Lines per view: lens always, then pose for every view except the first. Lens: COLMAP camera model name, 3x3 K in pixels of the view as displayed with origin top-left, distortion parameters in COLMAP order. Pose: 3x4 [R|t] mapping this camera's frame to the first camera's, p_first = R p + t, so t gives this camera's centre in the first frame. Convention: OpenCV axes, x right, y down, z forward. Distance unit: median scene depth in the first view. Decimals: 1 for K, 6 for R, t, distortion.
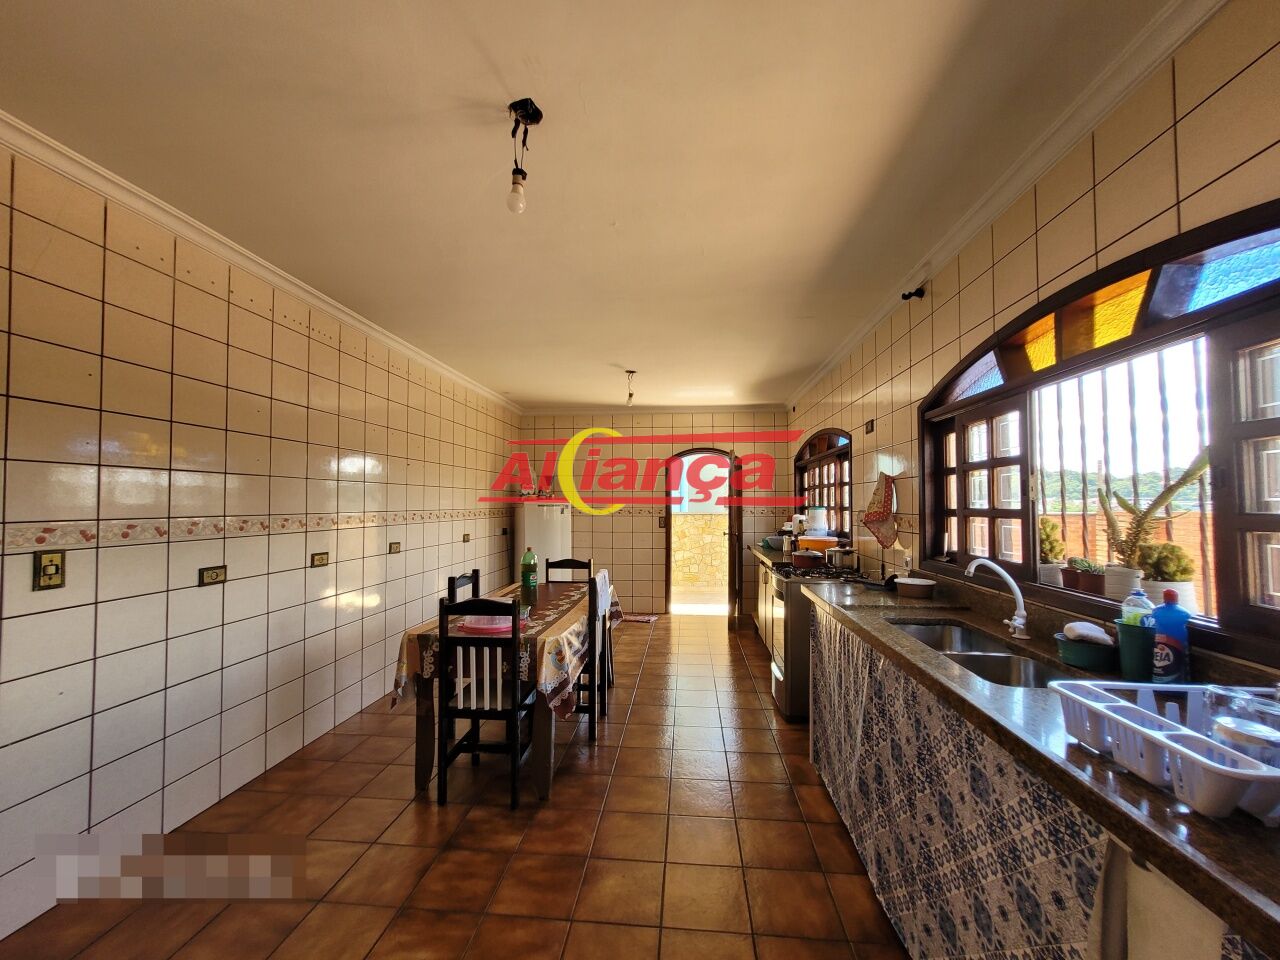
lens RADIAL K [[500.8, 0, 639.7], [0, 500.8, 490.9], [0, 0, 1]] dist [-0.000168, -0.000548]
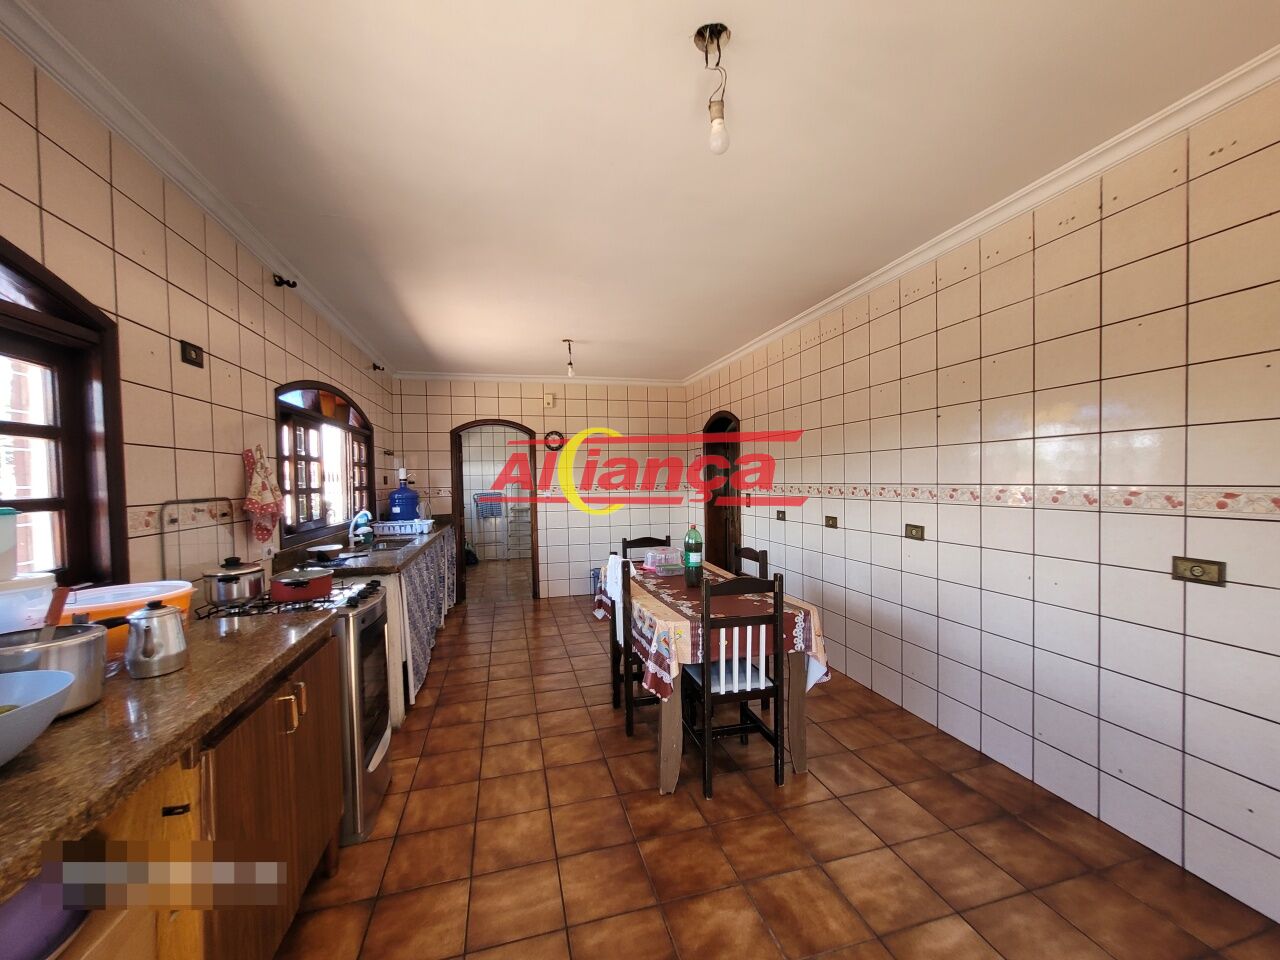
lens RADIAL K [[500.8, 0, 639.7], [0, 500.8, 490.9], [0, 0, 1]] dist [-0.000168, -0.000548]
pose [[-0.937041, 0.029560, -0.347966, 0.177094], [0.030972, 0.999519, 0.001506, 0.039323], [0.347843, -0.009366, -0.937506, 1.664327]]
